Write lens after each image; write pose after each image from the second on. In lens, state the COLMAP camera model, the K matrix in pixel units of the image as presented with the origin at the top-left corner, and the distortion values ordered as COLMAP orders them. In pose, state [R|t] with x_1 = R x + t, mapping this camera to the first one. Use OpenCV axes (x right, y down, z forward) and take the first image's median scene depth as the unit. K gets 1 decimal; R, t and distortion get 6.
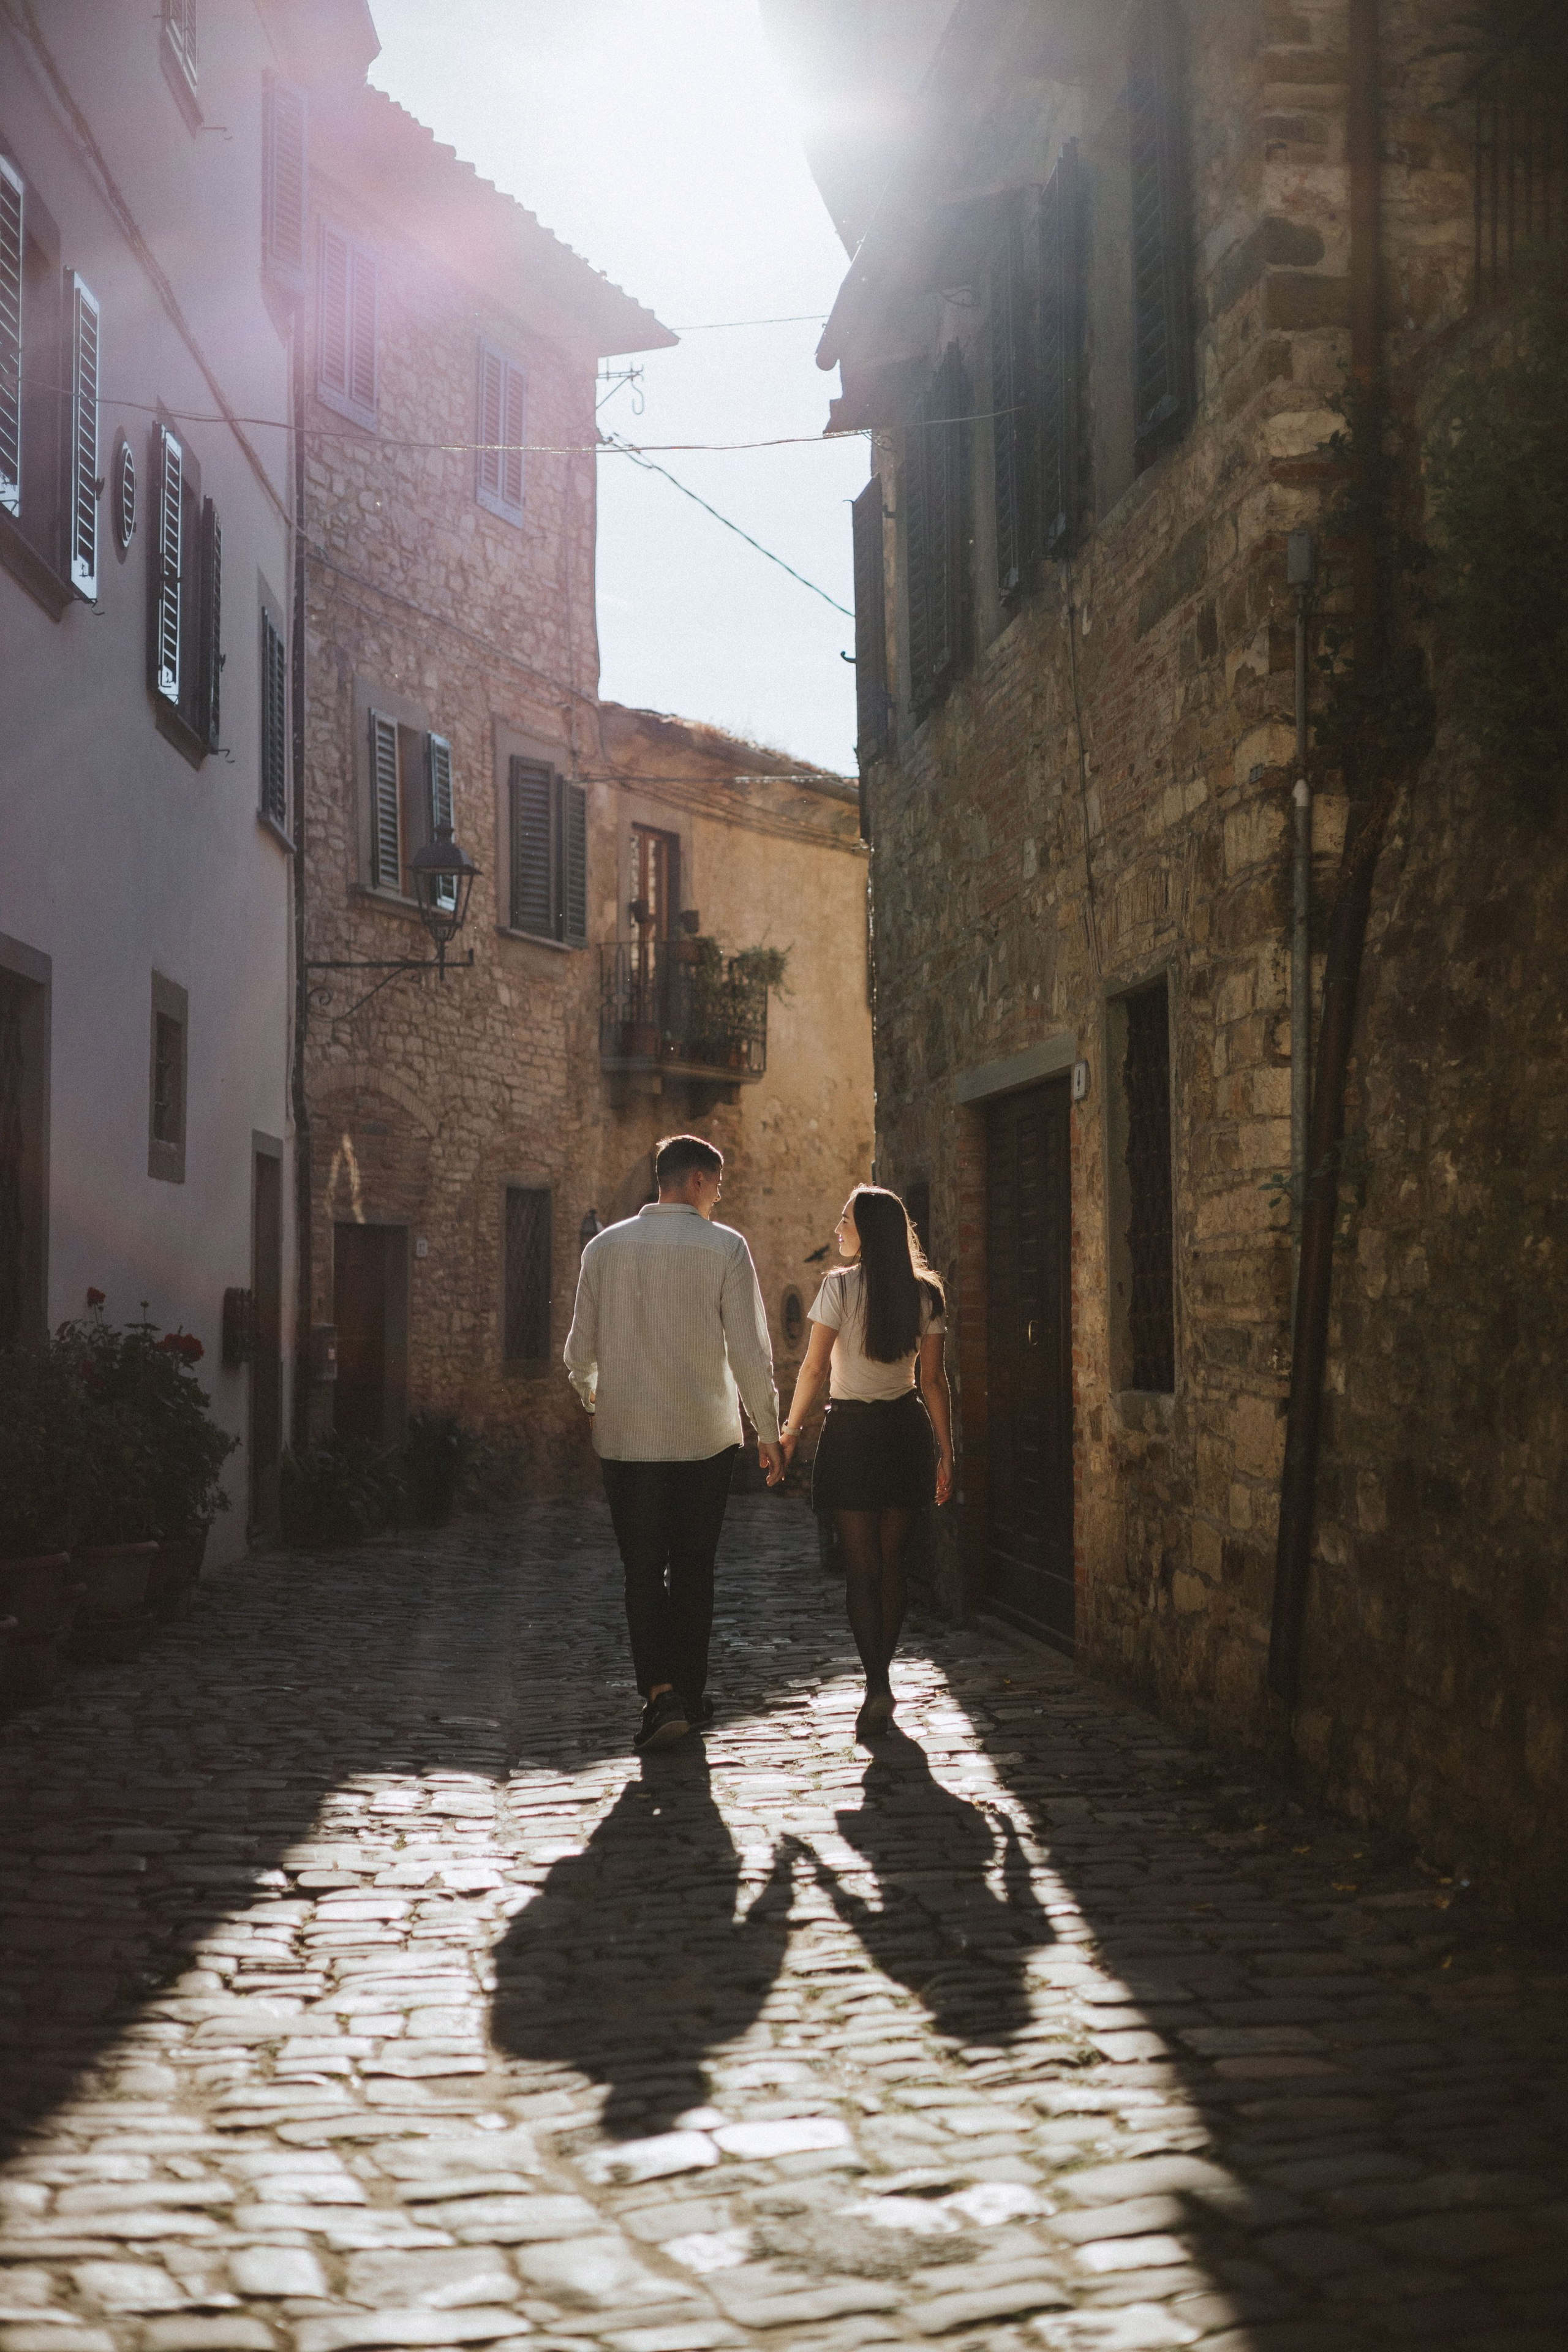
lens RADIAL K [[3168.7, 0, 784.0], [0, 3168.7, 1176.0], [0, 0, 1]] dist [0.036261, -0.070506]
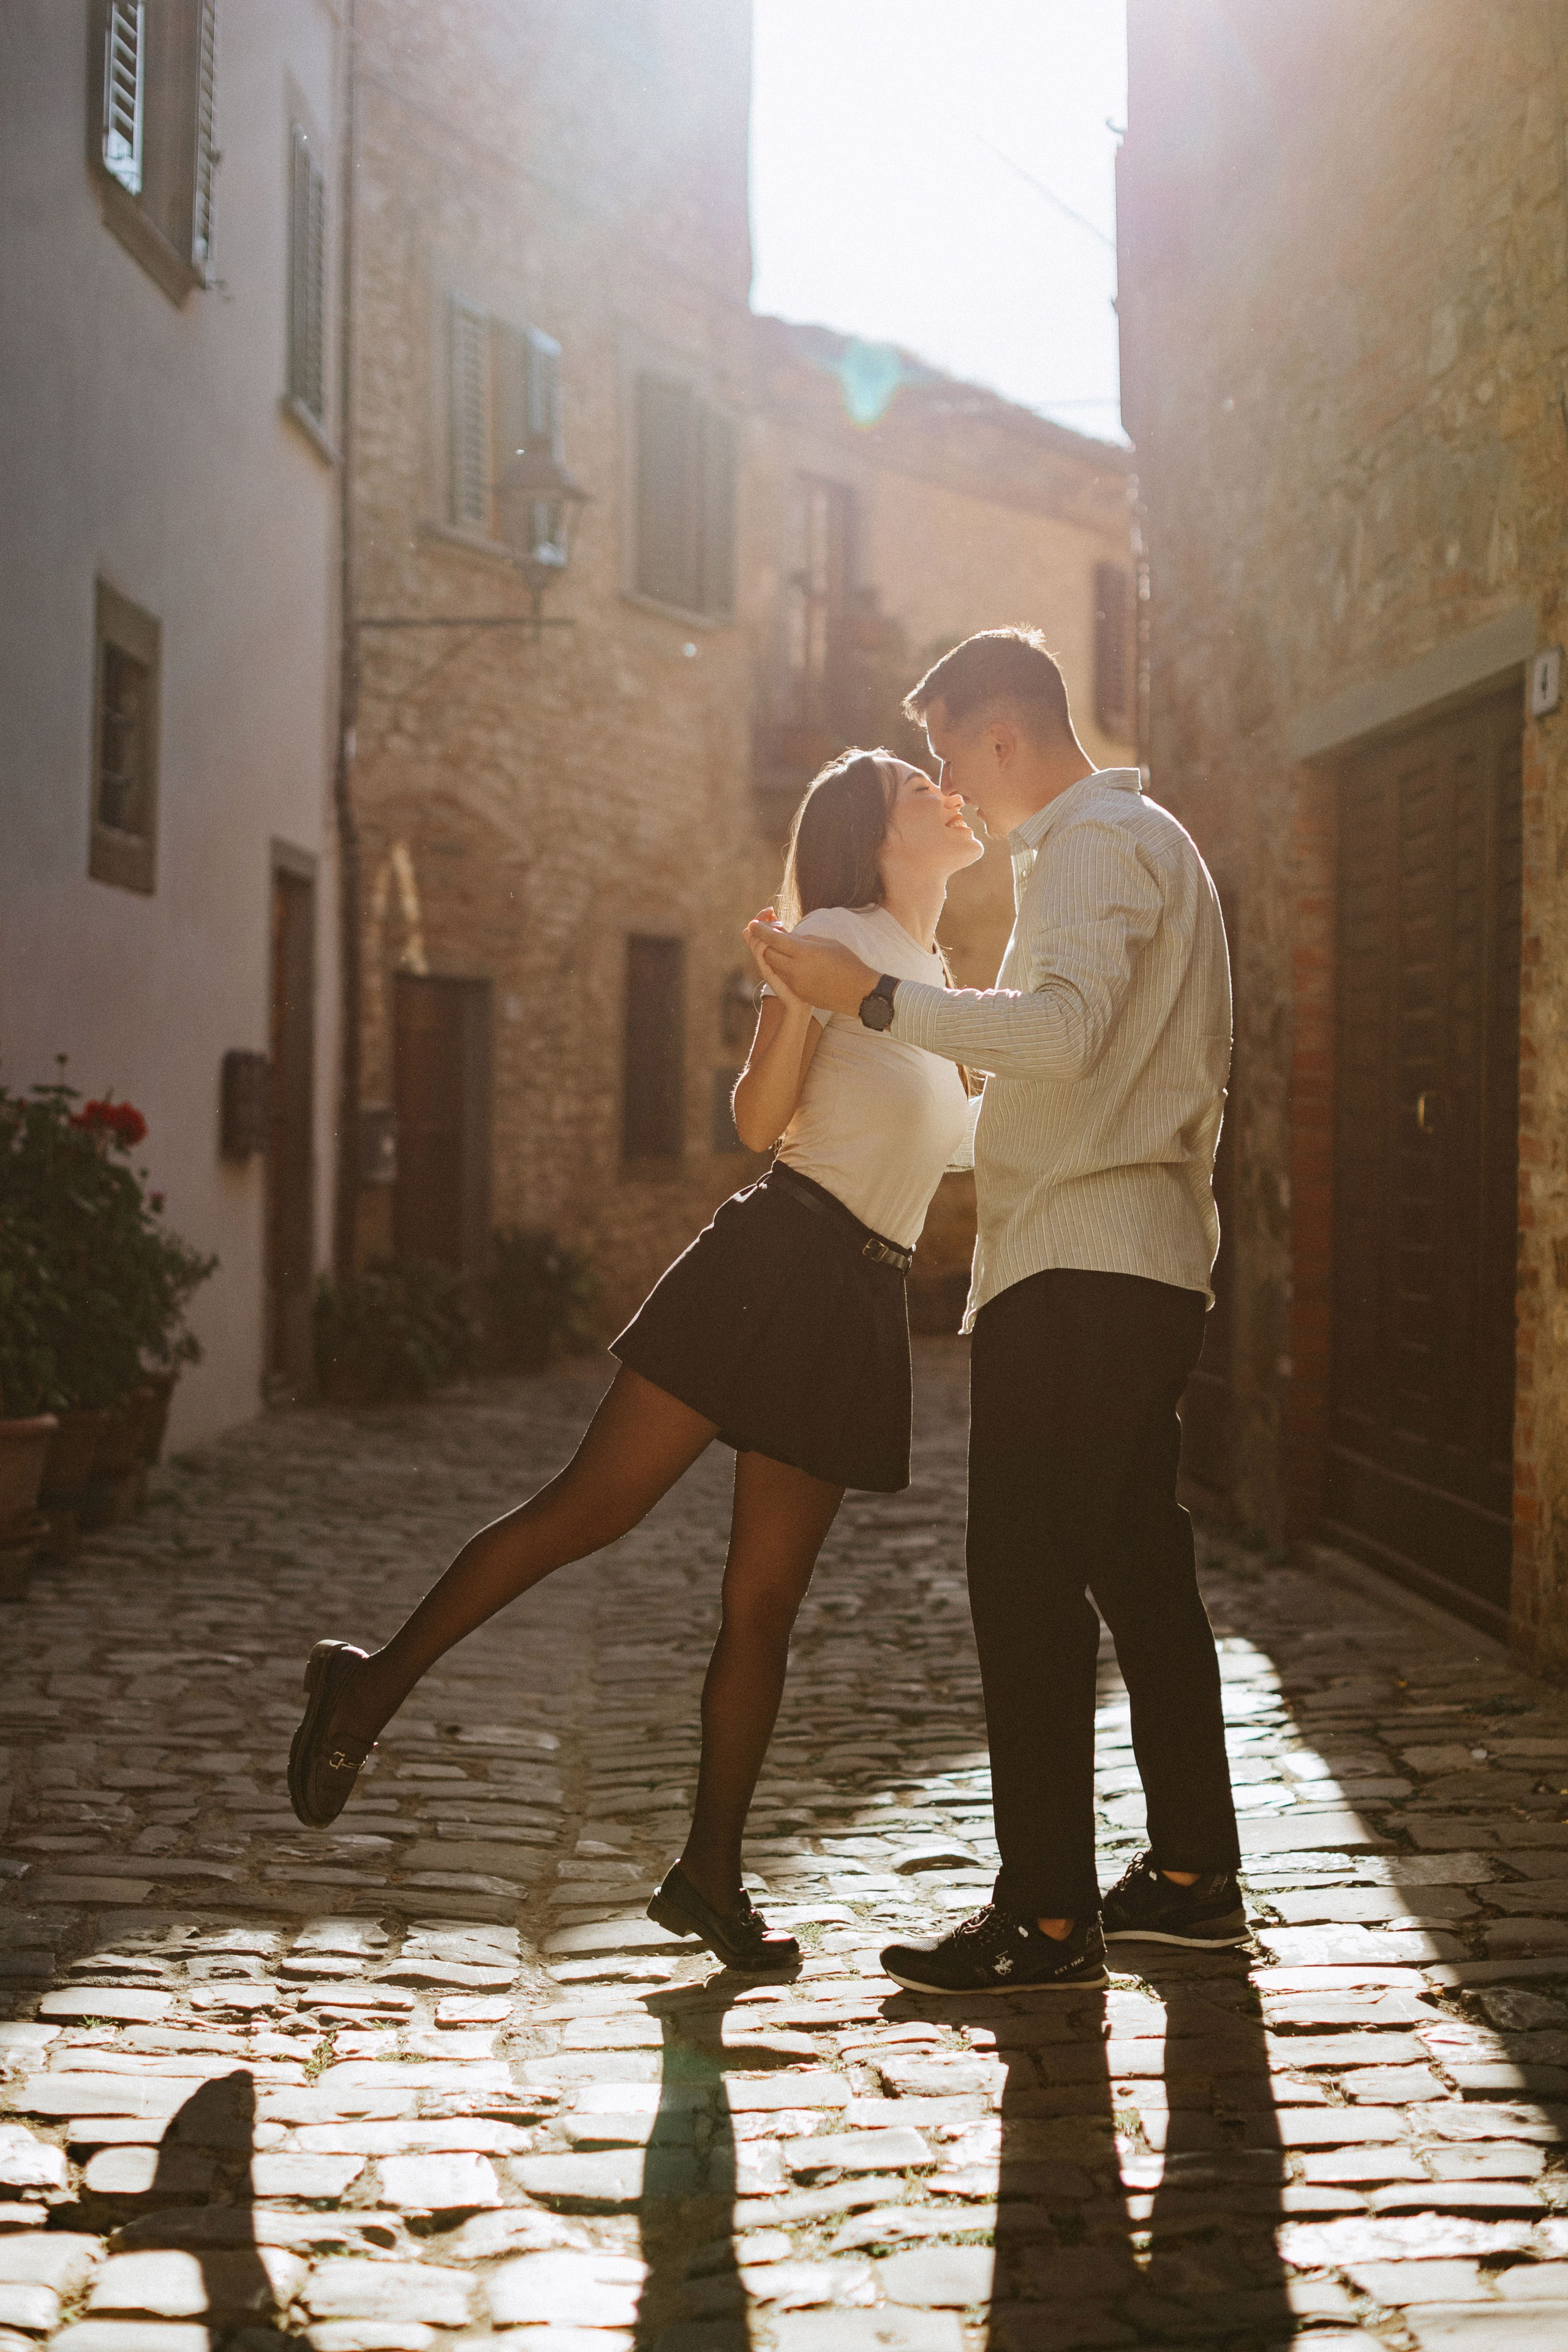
lens RADIAL K [[3491.0, 0, 779.2], [0, 3491.0, 1255.3], [0, 0, 1]] dist [-0.207218, 0.471315]
pose [[0.998609, 0.014954, -0.050558, -0.012566], [-0.010807, 0.996629, 0.081329, 0.020941], [0.051604, -0.080670, 0.995404, 0.278514]]
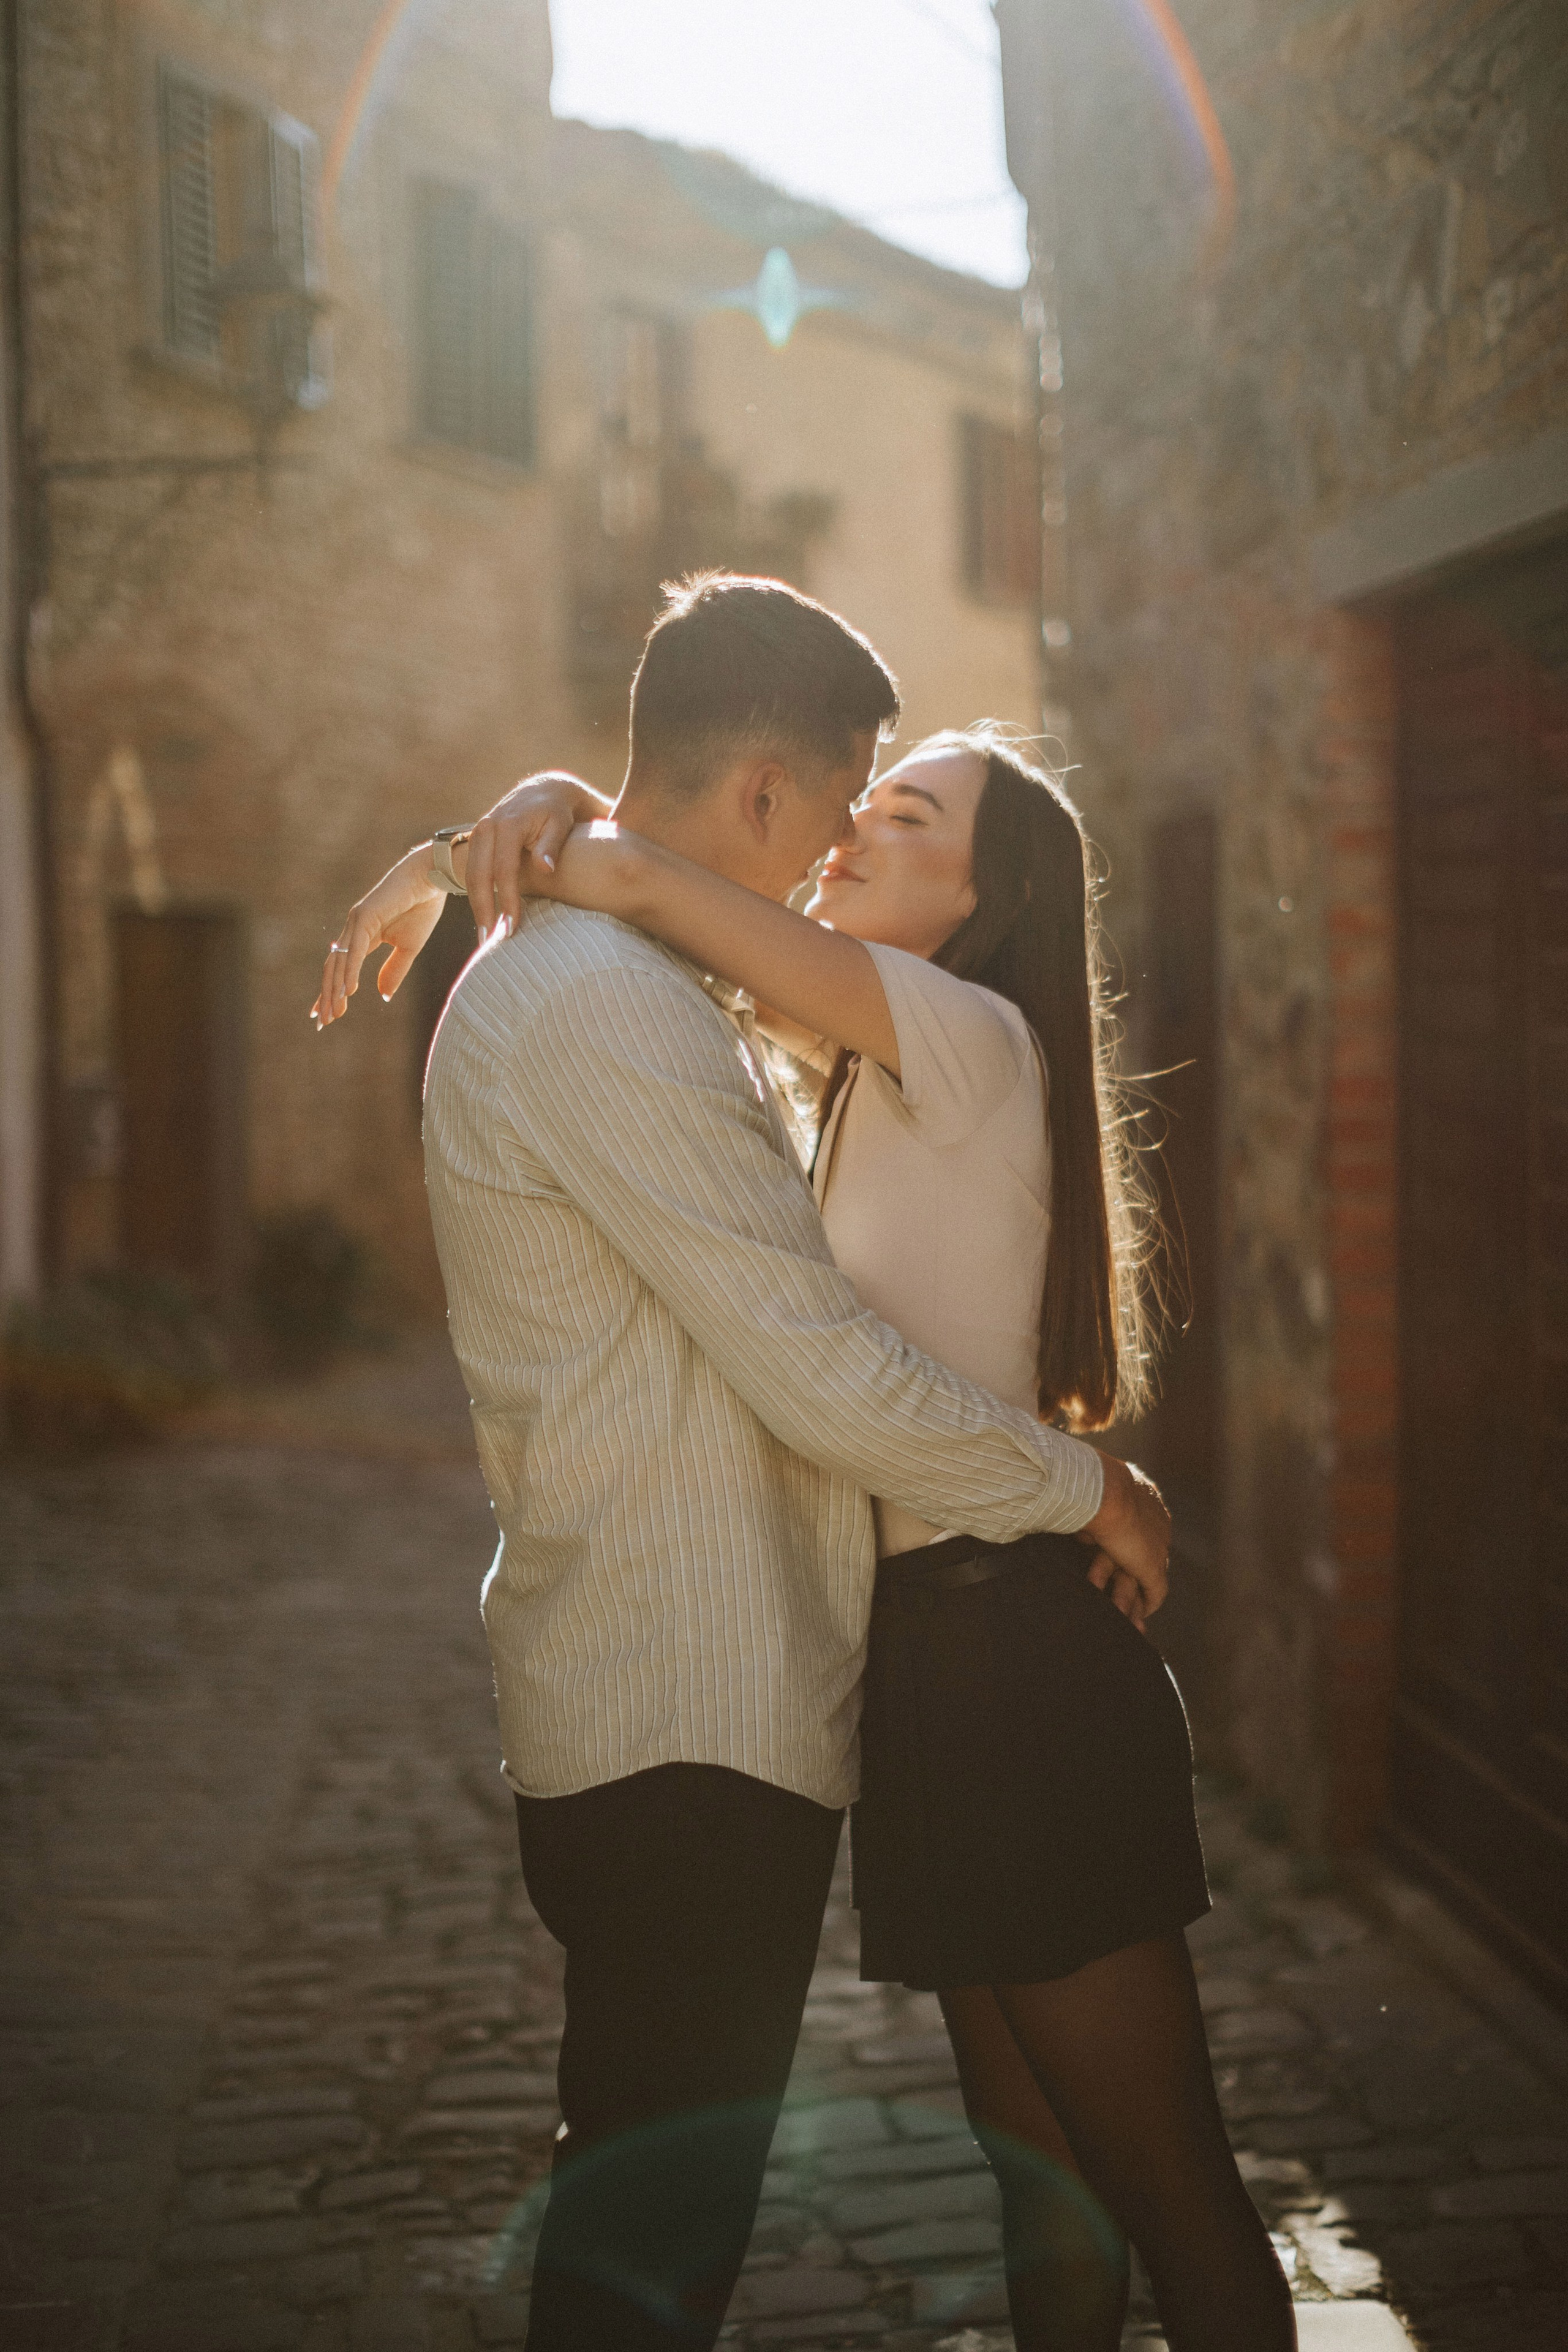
lens RADIAL K [[3293.1, 0, 836.9], [0, 3293.1, 1177.3], [0, 0, 1]] dist [-0.097718, 0.037793]
pose [[0.999954, -0.008936, 0.003442, -0.008434], [0.008542, 0.994836, 0.101134, 0.006698], [-0.004328, -0.101100, 0.994867, 0.570466]]
